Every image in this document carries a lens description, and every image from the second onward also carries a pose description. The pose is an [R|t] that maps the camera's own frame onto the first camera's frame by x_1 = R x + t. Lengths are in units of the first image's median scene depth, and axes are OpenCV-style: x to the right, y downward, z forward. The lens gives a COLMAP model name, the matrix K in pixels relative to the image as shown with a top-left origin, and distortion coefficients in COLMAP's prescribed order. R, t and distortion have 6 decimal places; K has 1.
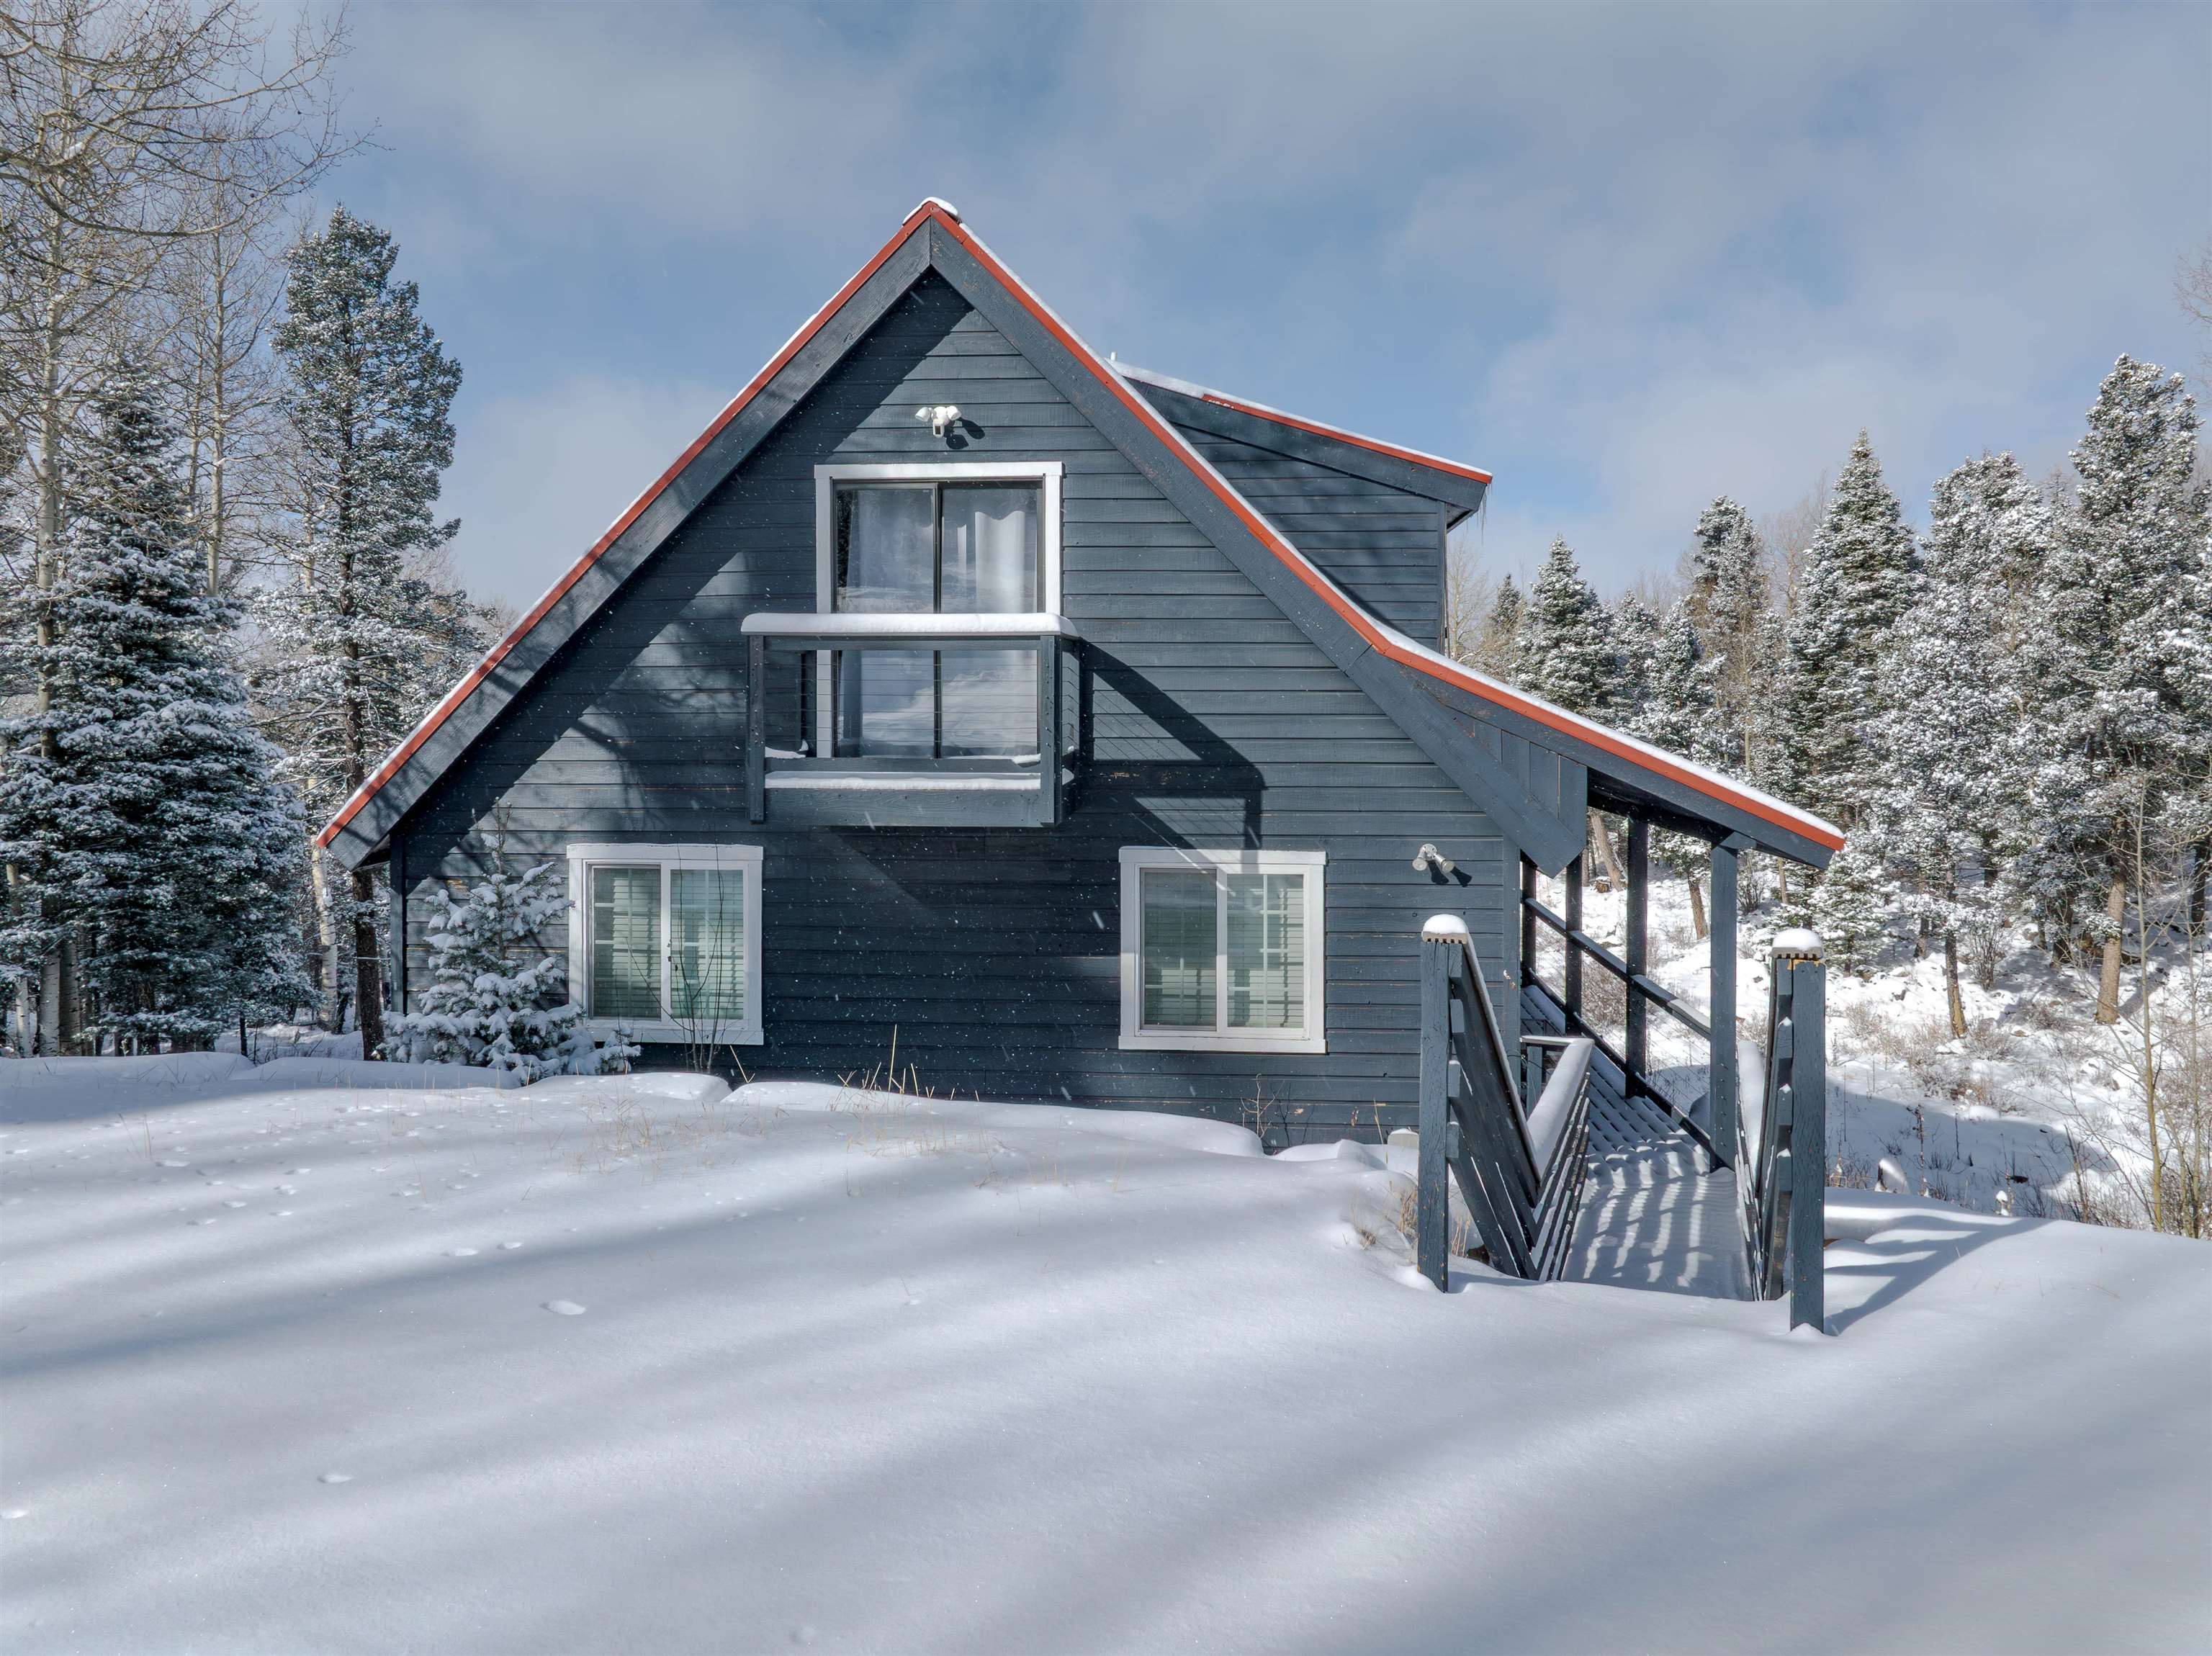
lens RADIAL K [[1592.6, 0, 1106.0], [0, 1592.6, 828.0], [0, 0, 1]] dist [-0.033686, -0.001127]
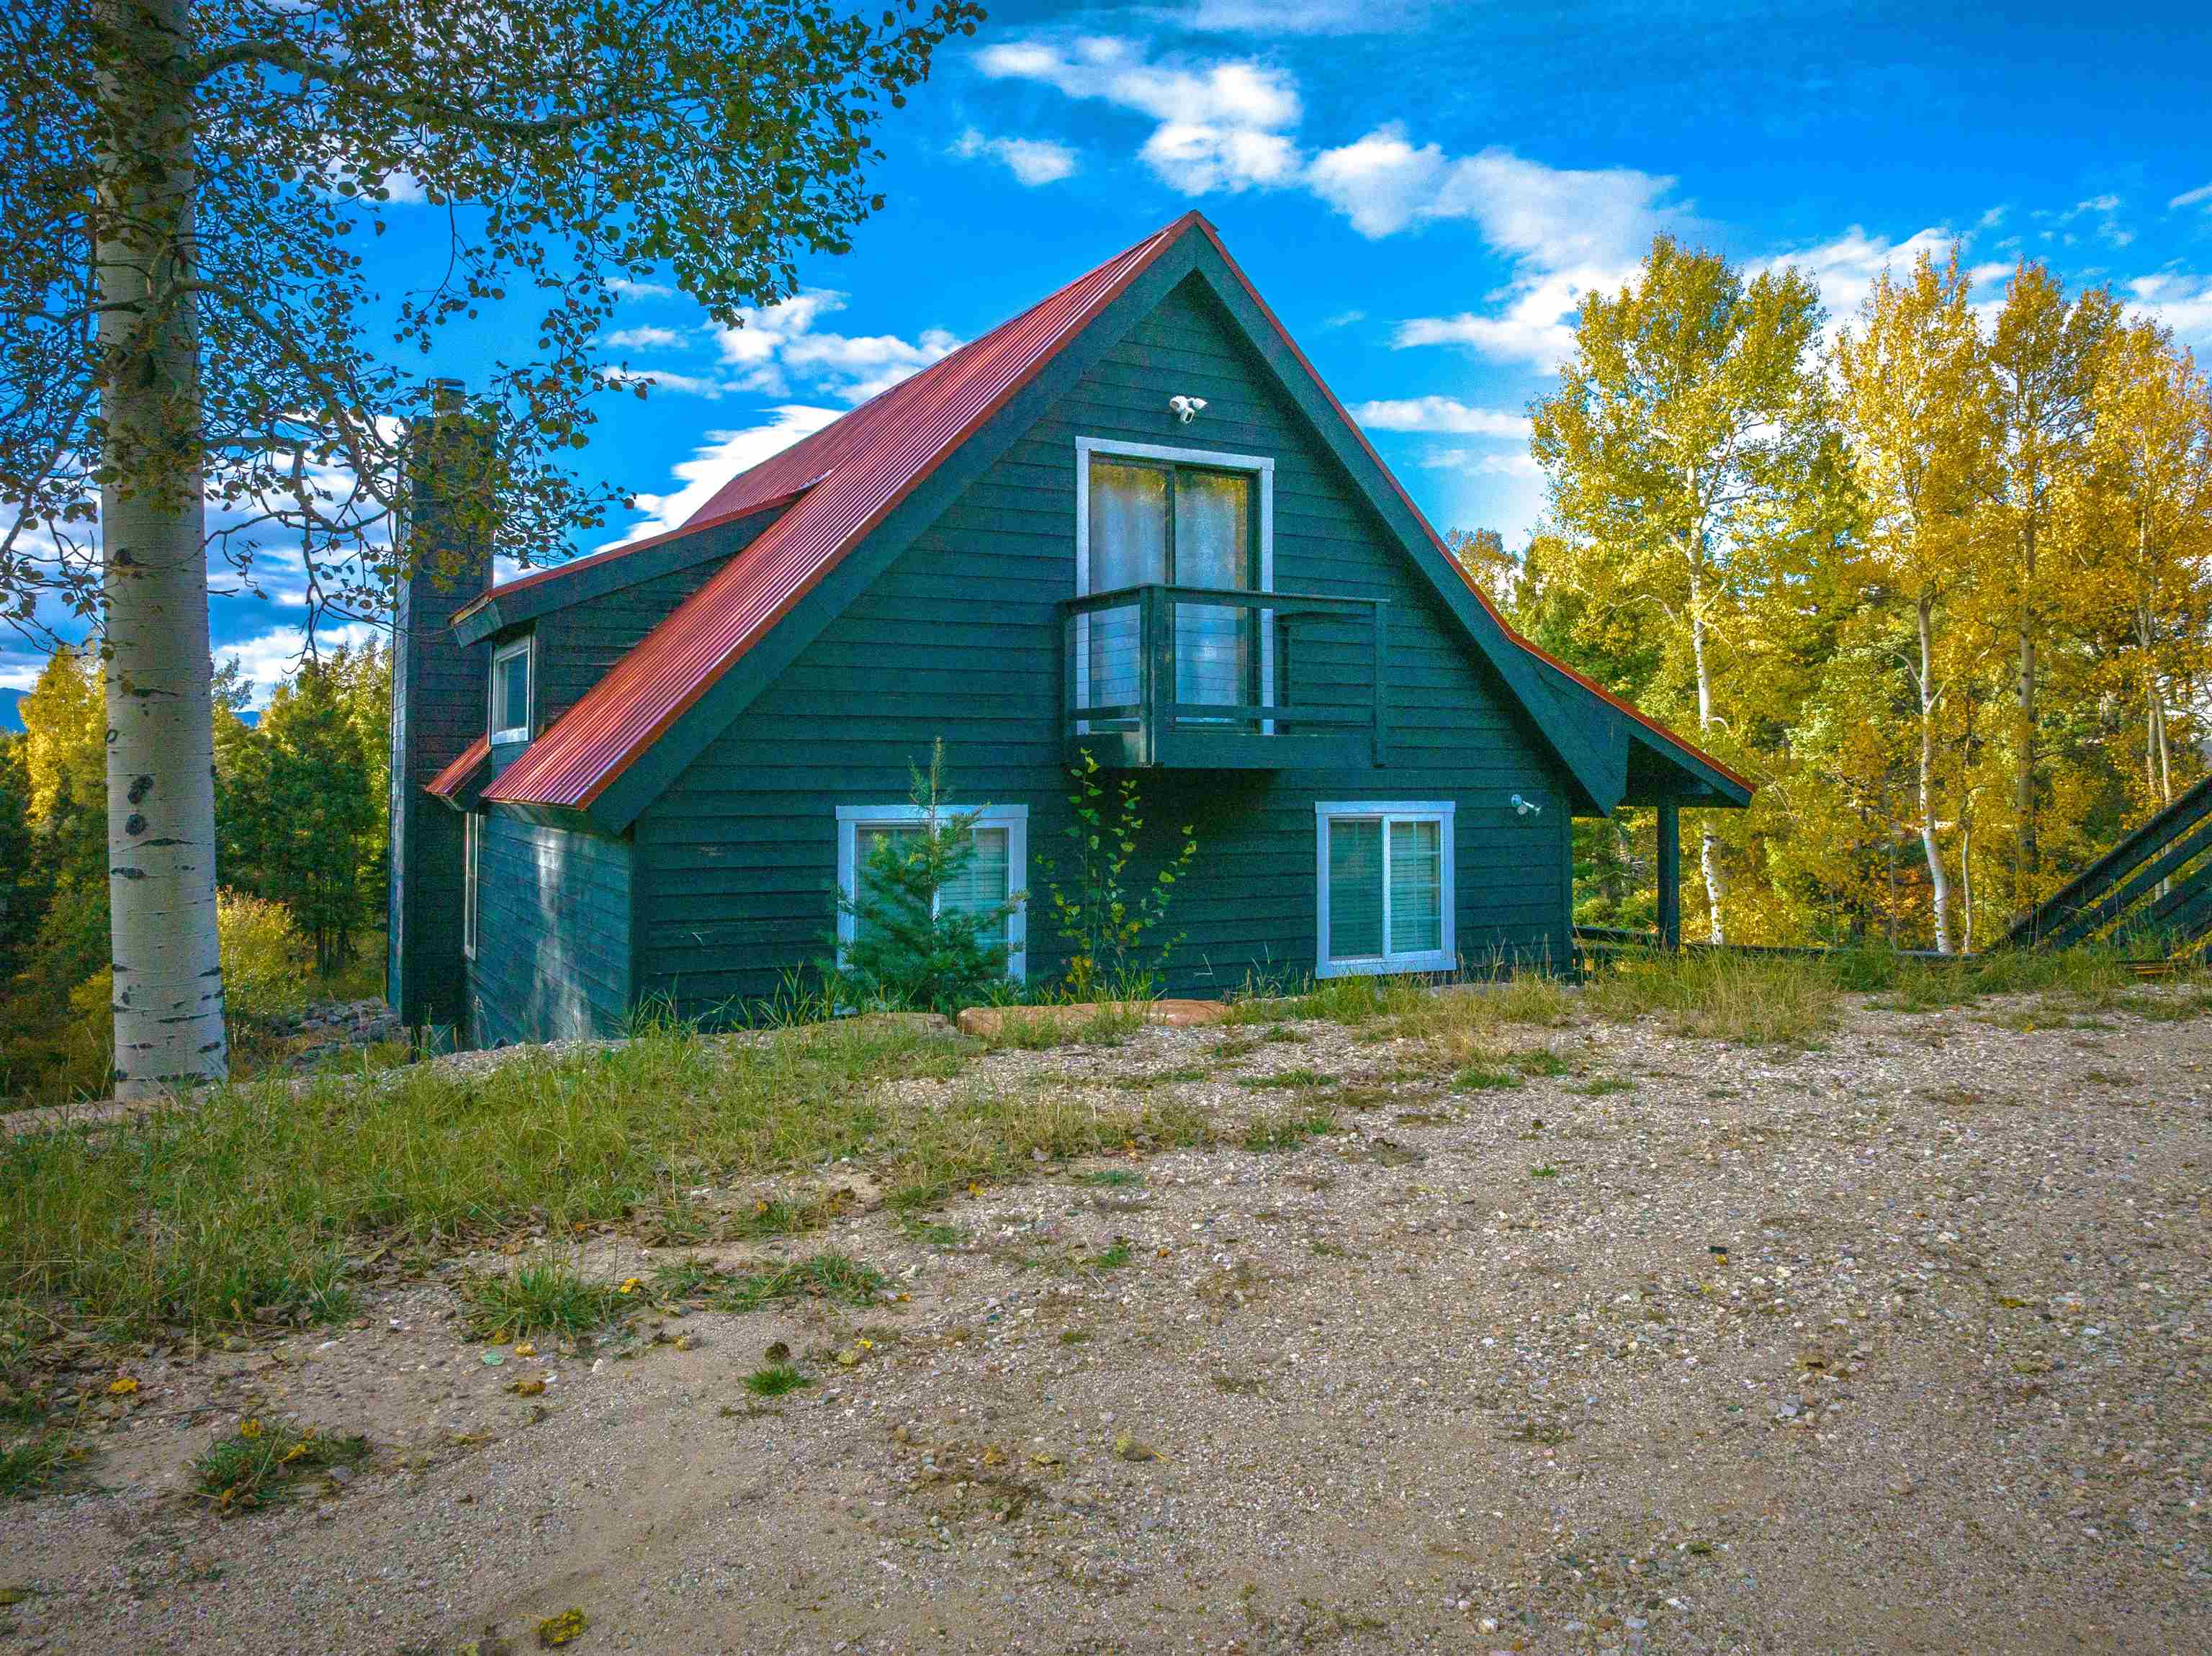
lens RADIAL K [[1592.6, 0, 1106.0], [0, 1592.6, 828.0], [0, 0, 1]] dist [-0.033686, -0.001127]
pose [[0.885557, -0.014363, 0.464308, -0.658501], [0.001386, 0.999599, 0.028279, -0.001276], [-0.464528, -0.024399, 0.885222, 0.055387]]
